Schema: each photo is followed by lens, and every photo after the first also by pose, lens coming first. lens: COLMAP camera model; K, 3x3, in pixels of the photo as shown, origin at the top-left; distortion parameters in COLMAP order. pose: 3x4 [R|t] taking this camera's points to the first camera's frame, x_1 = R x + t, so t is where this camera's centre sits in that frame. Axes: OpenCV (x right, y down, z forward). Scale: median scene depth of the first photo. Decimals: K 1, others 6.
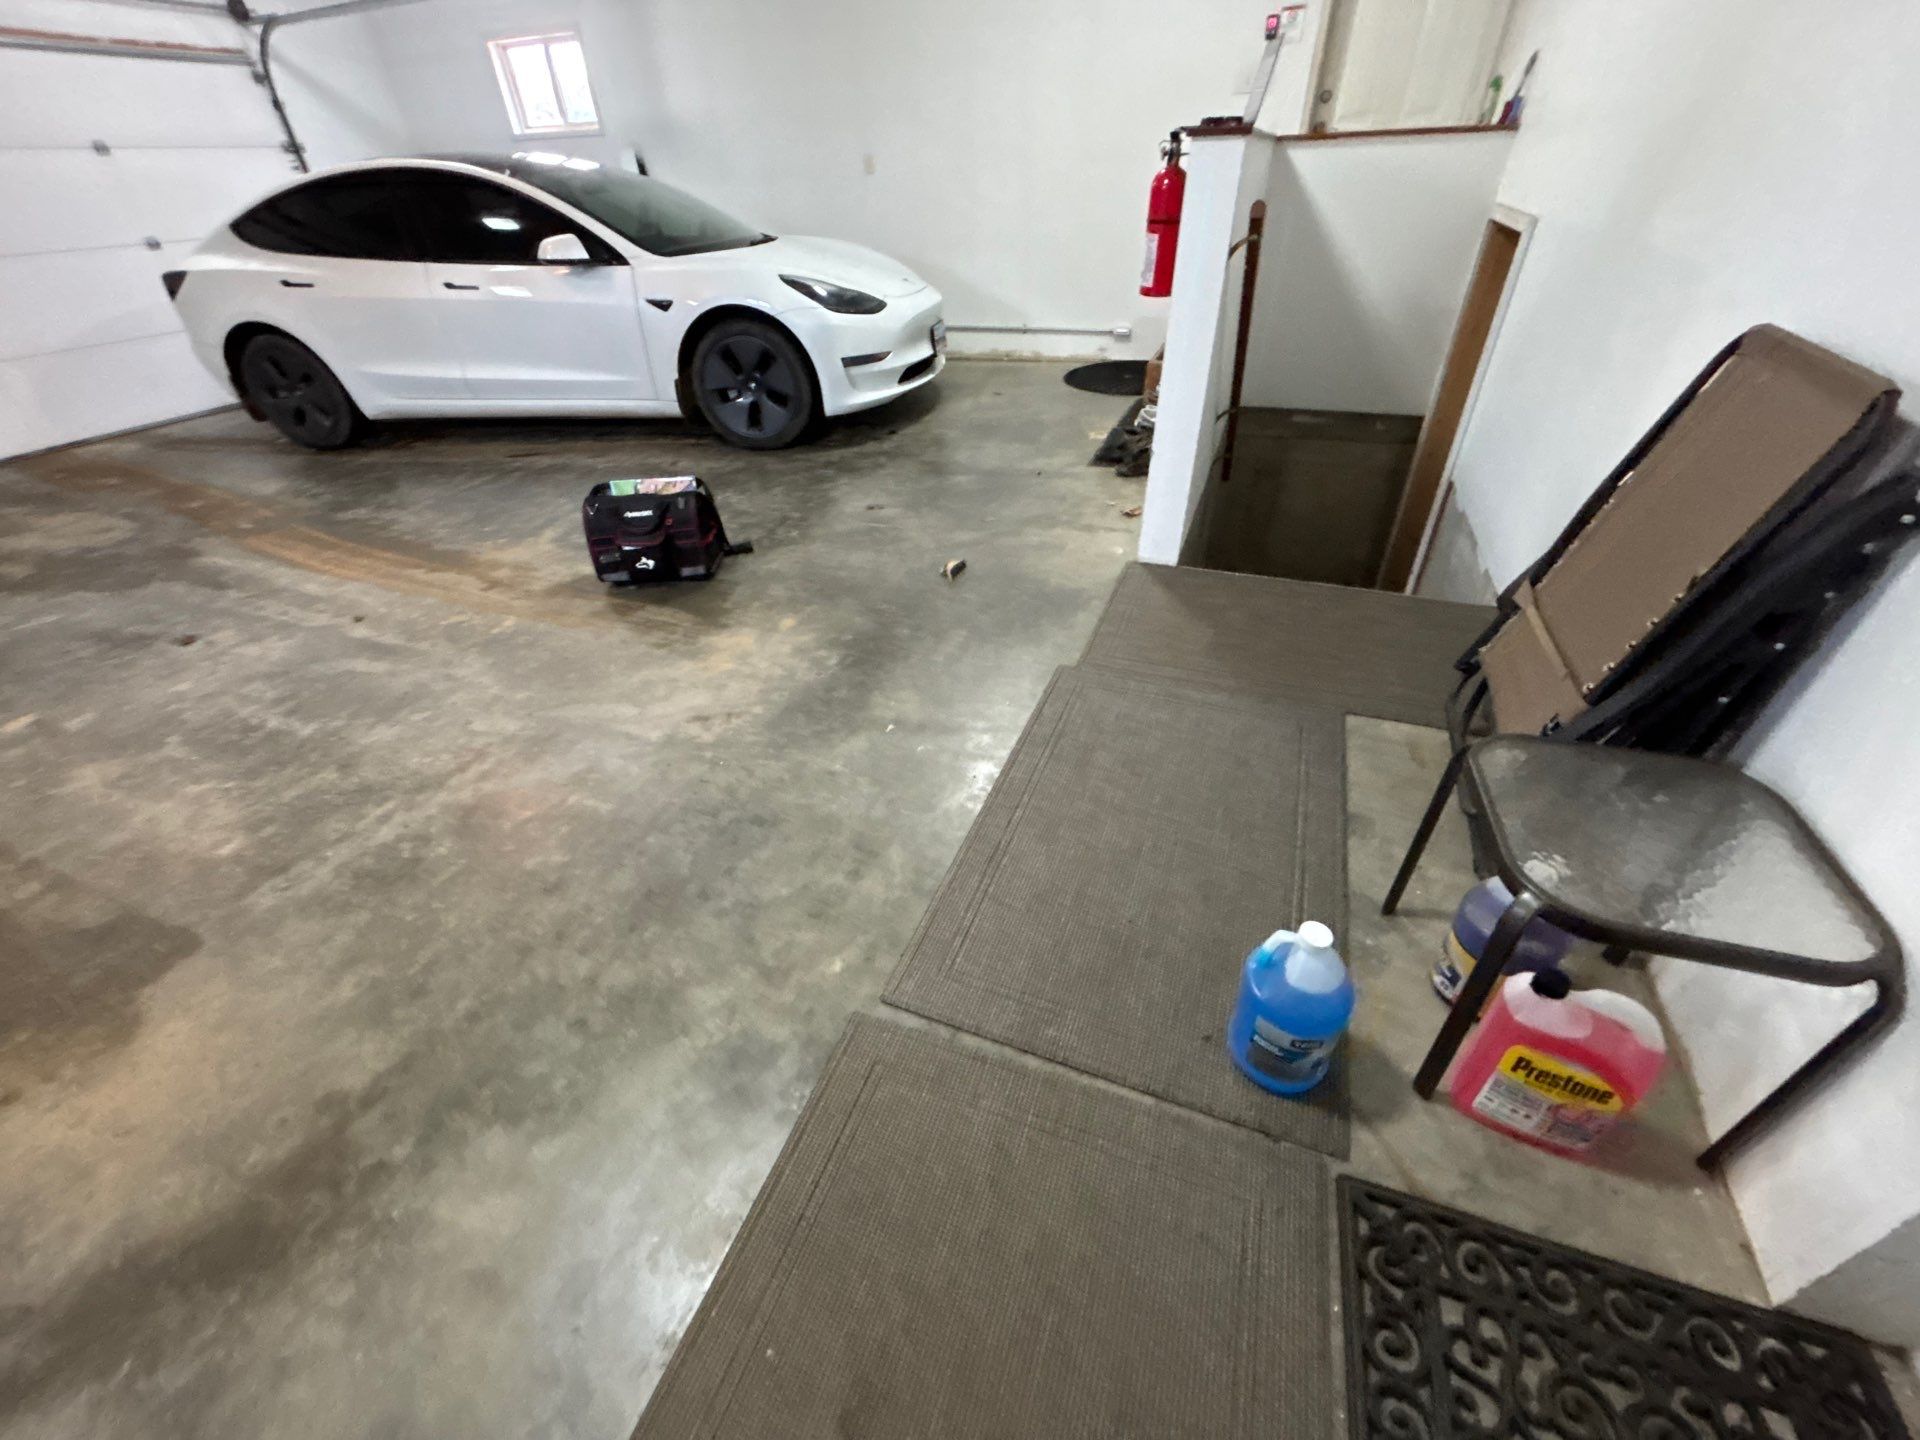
lens RADIAL K [[766.6, 0, 953.5], [0, 766.6, 717.0], [0, 0, 1]] dist [-0.002666, 0.000399]
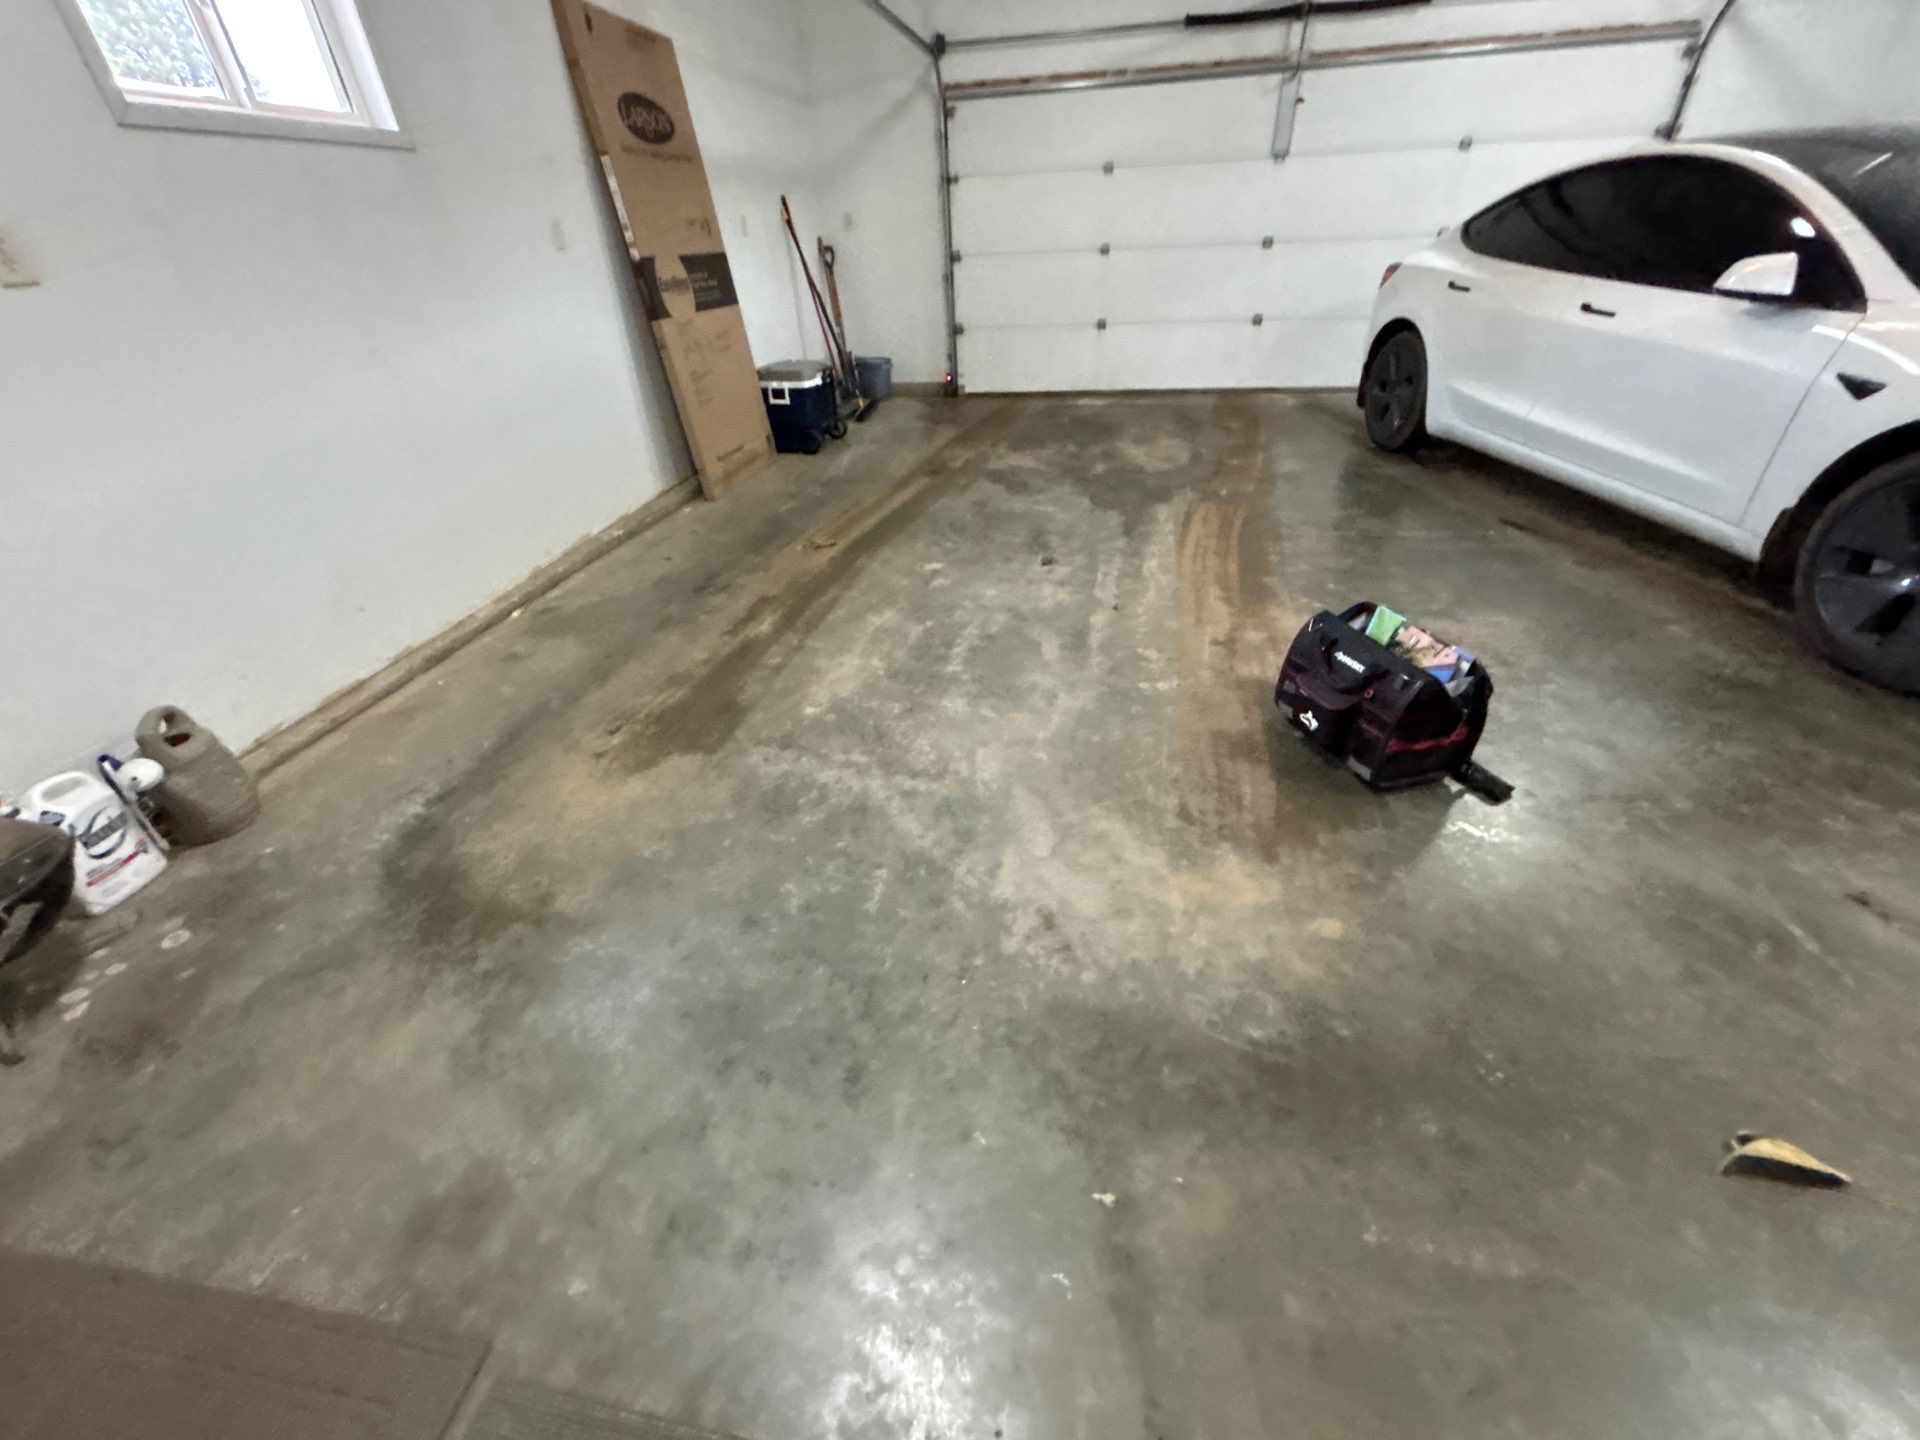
lens RADIAL K [[766.6, 0, 958.0], [0, 766.6, 719.4], [0, 0, 1]] dist [-0.002666, 0.000399]
pose [[0.196223, 0.554317, -0.808844, 0.100320], [-0.538302, 0.750363, 0.383648, -0.261950], [0.819590, 0.360122, 0.445628, 0.357816]]
